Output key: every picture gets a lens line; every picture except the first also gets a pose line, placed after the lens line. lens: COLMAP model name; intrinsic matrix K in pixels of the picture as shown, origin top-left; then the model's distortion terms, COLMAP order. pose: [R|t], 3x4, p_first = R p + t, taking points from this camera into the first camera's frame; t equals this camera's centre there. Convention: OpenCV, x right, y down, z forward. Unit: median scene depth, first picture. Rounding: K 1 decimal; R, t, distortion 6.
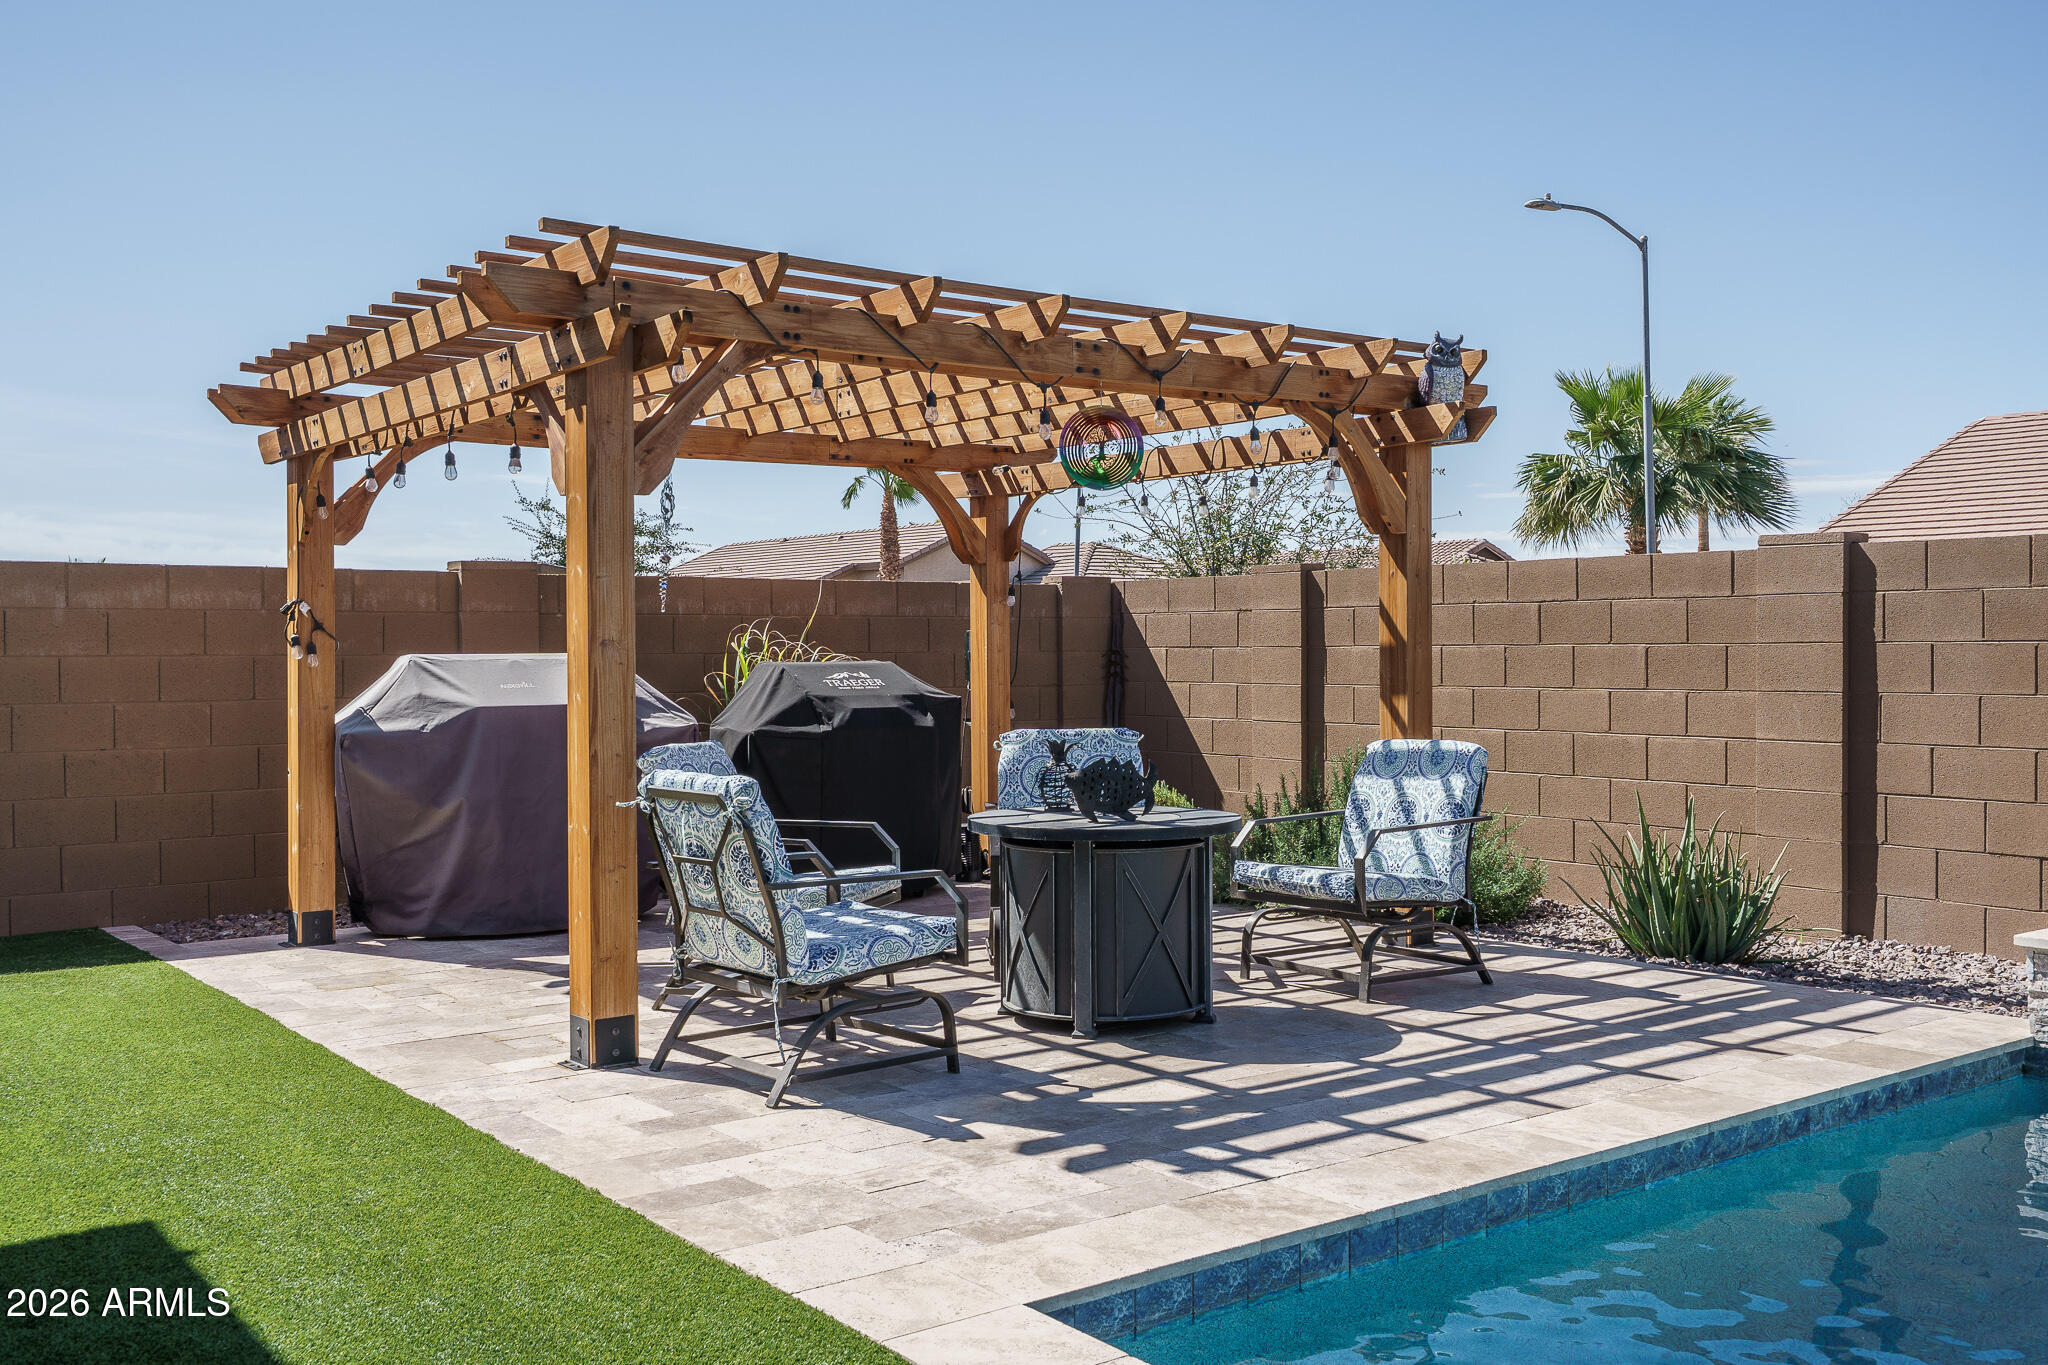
lens RADIAL K [[1873.0, 0, 1024.0], [0, 1873.0, 682.5], [0, 0, 1]] dist [0.001019, 0.007619]
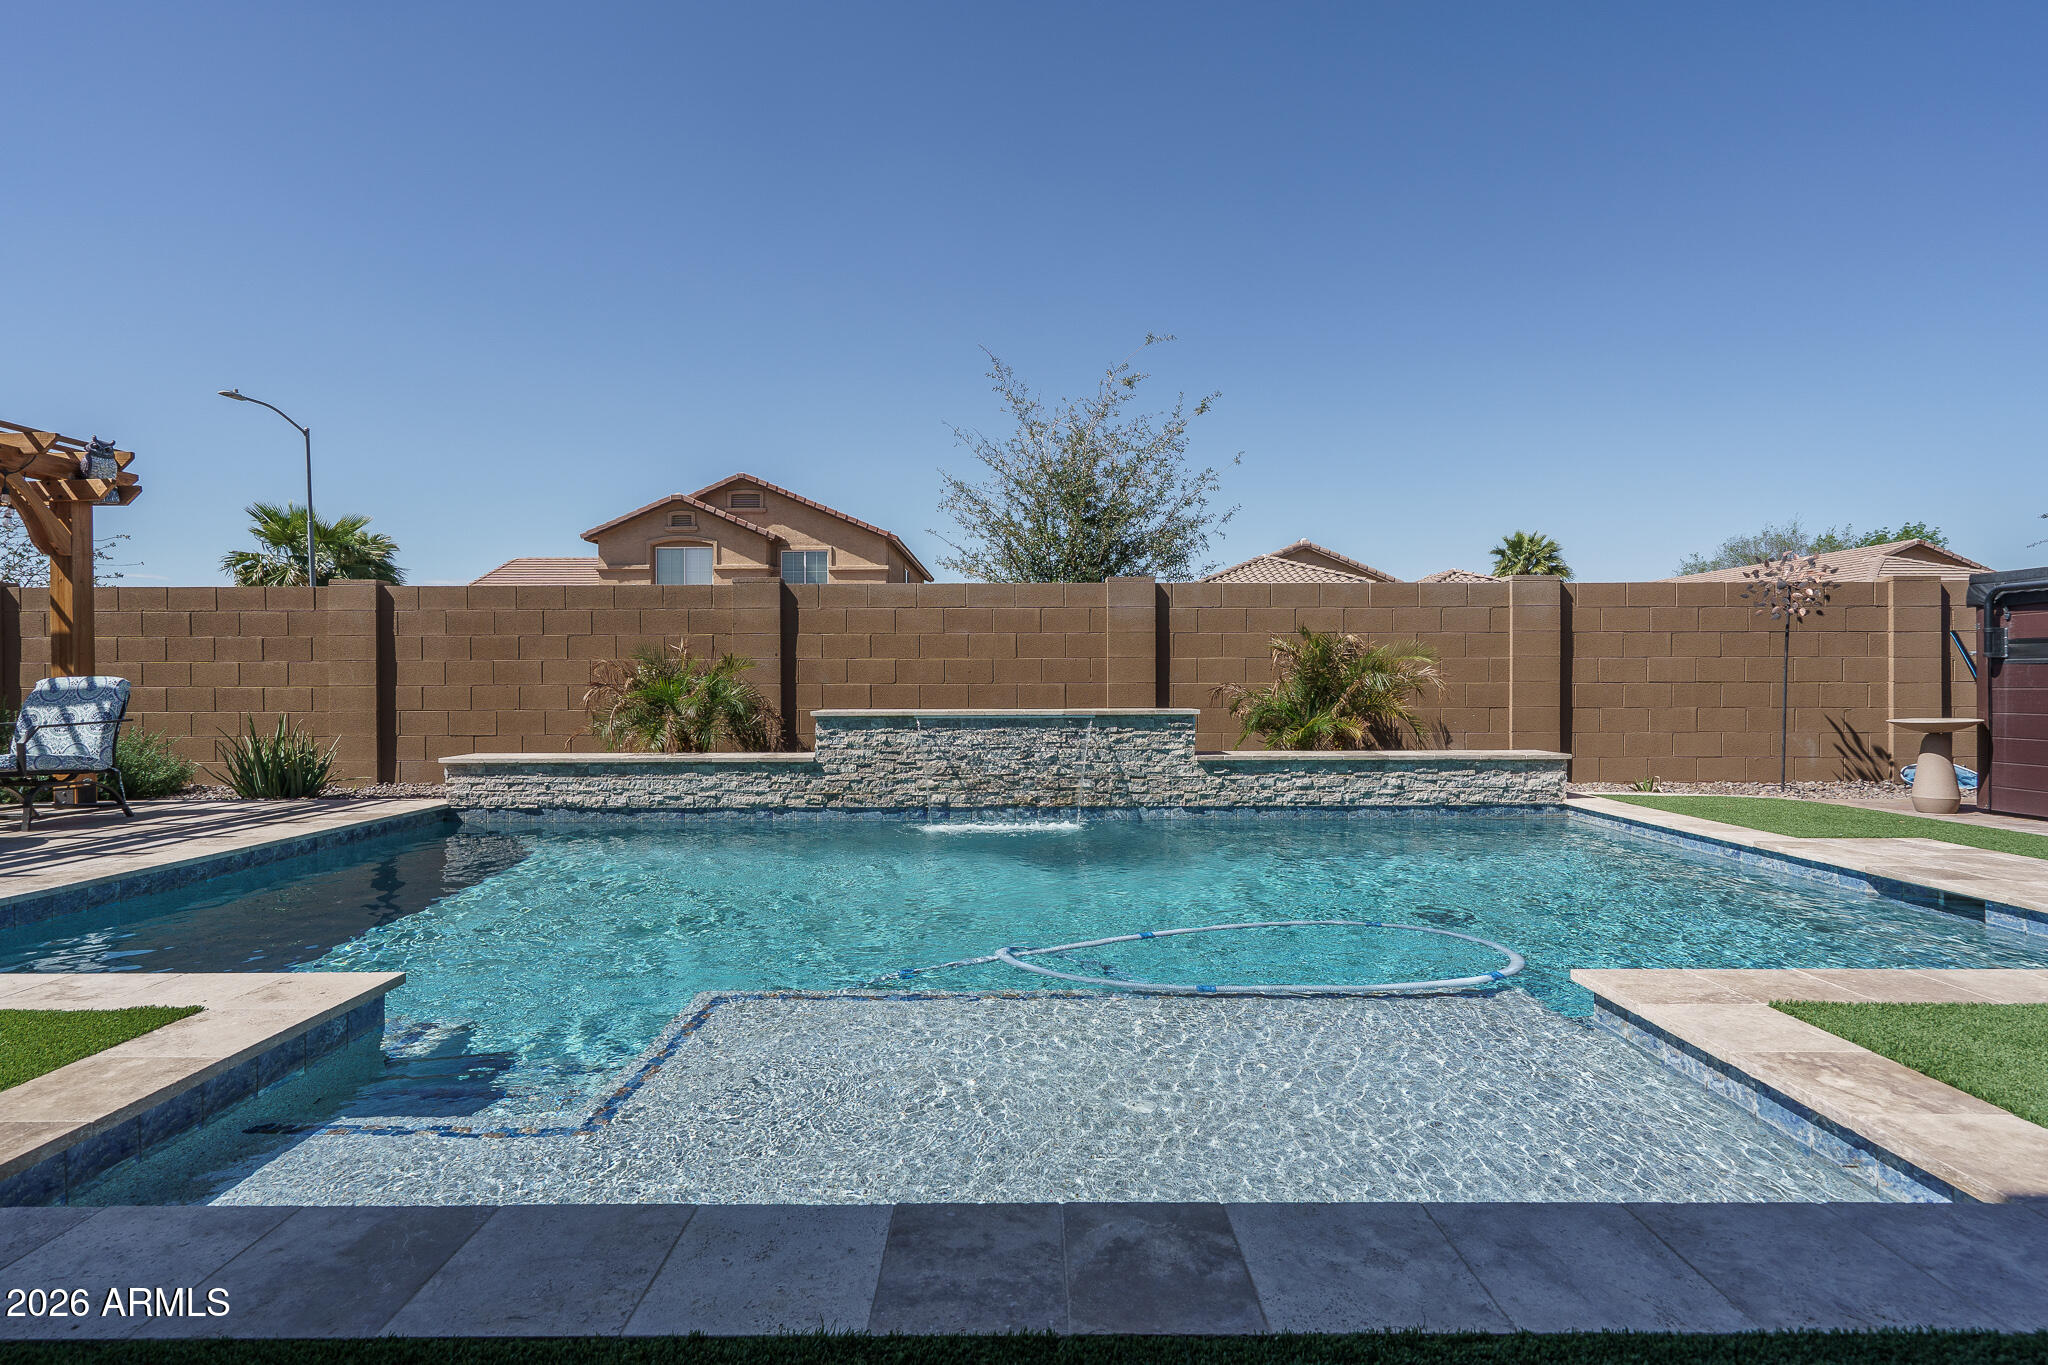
lens RADIAL K [[983.6, 0, 1011.4], [0, 983.6, 689.0], [0, 0, 1]] dist [0.000105, 0.001396]
pose [[0.605119, -0.002963, 0.796129, 0.015987], [0.014131, 0.999876, -0.007019, 0.057020], [-0.796009, 0.015498, 0.605086, -0.180224]]
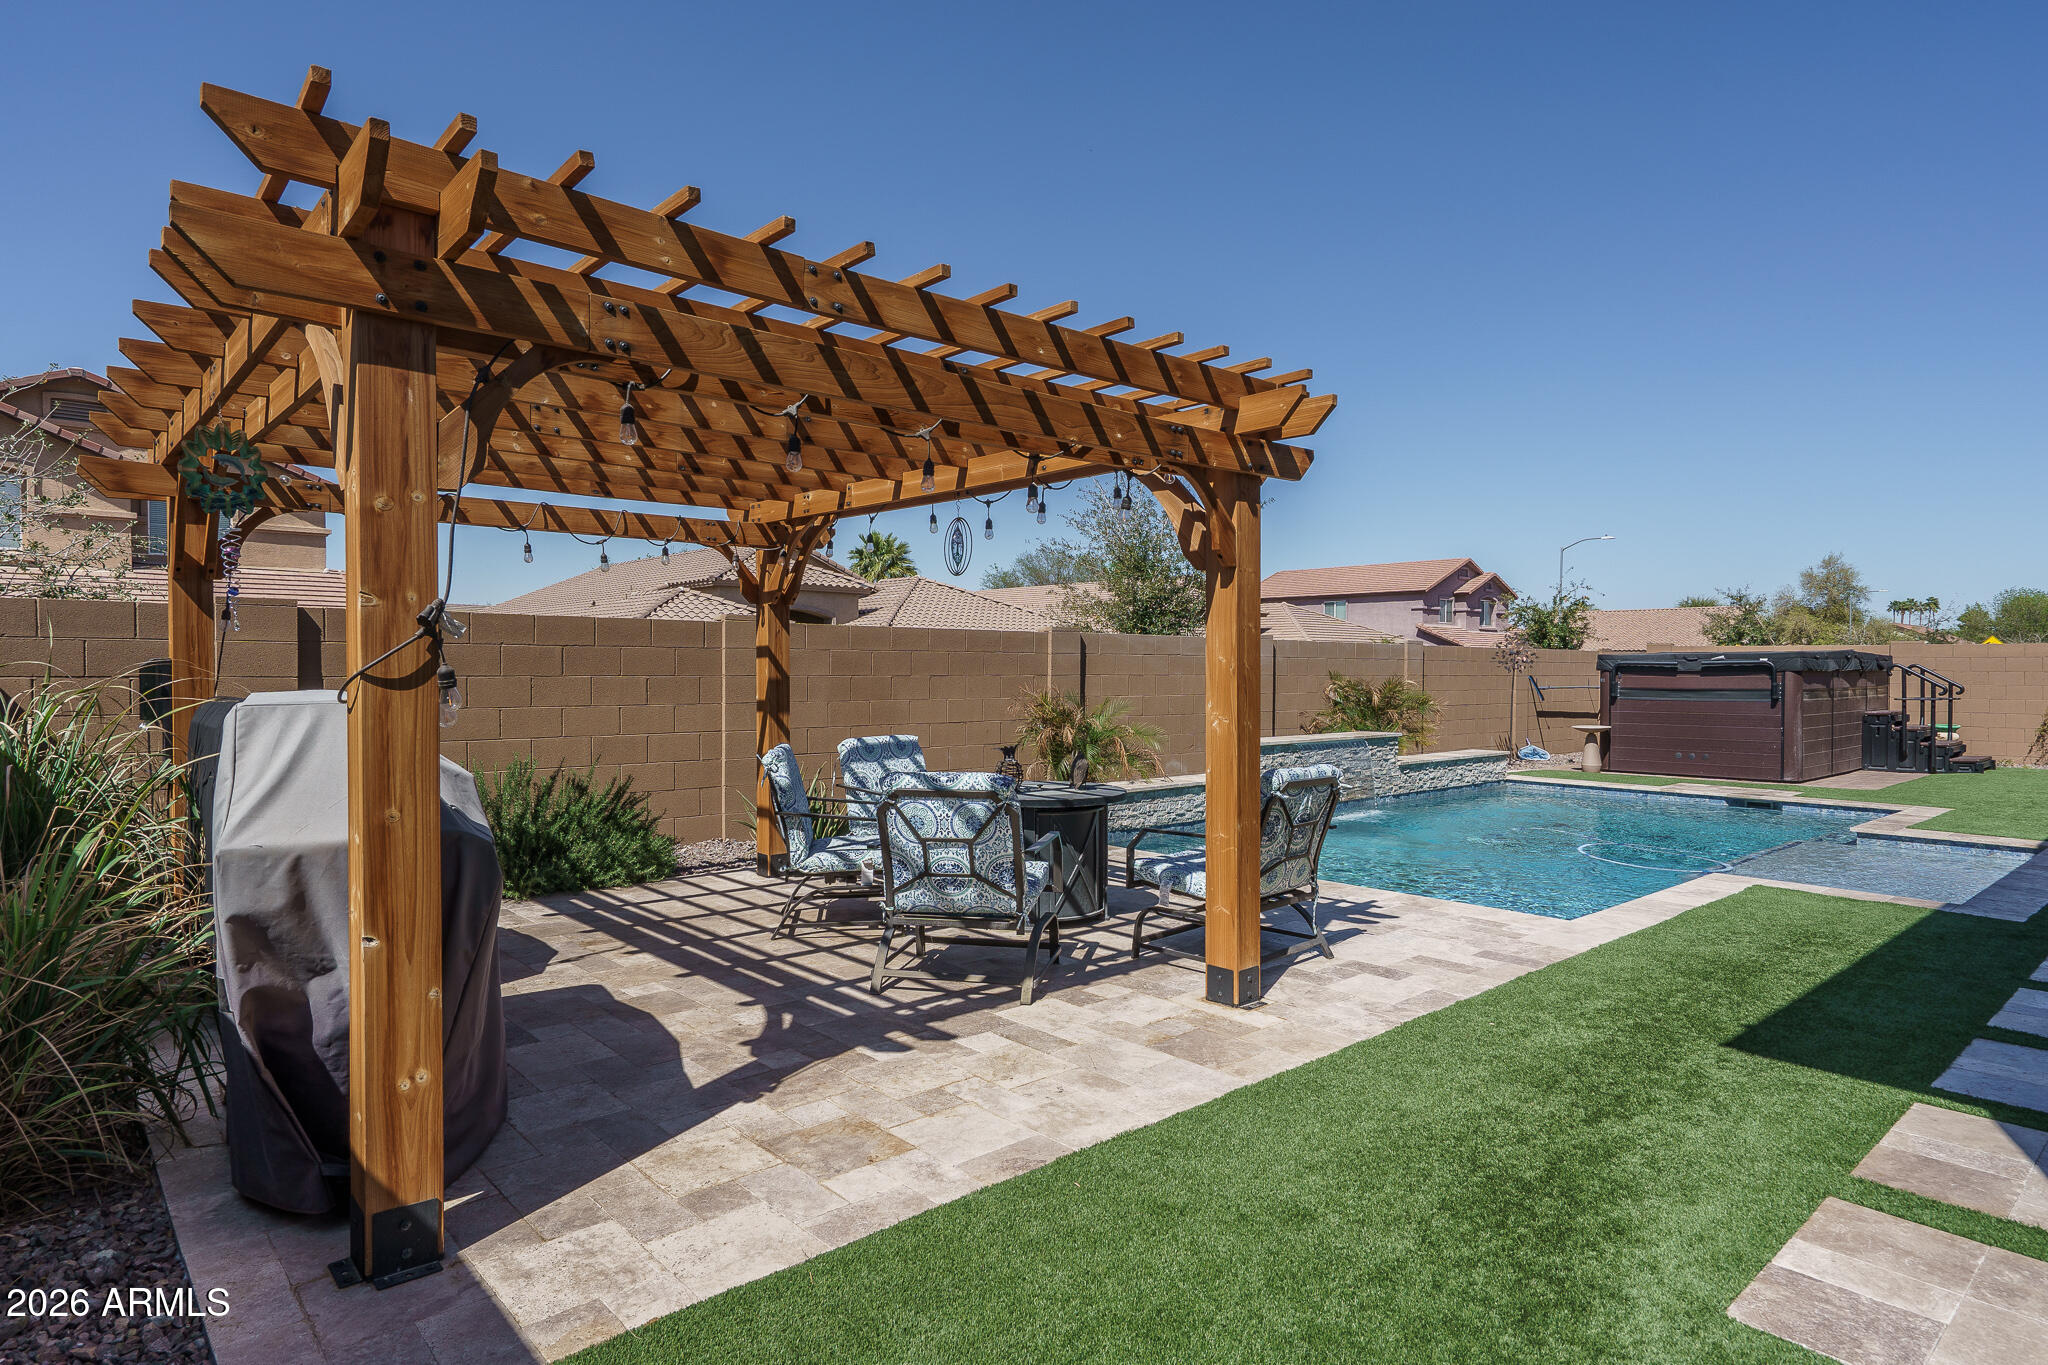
lens RADIAL K [[1155.5, 0, 1025.0], [0, 1155.5, 669.4], [0, 0, 1]] dist [0.003886, 0.000108]
pose [[-0.085232, 0.003459, 0.996355, -0.791849], [0.012815, 0.999915, -0.002375, -0.023601], [-0.996279, 0.012566, -0.085269, 0.930257]]
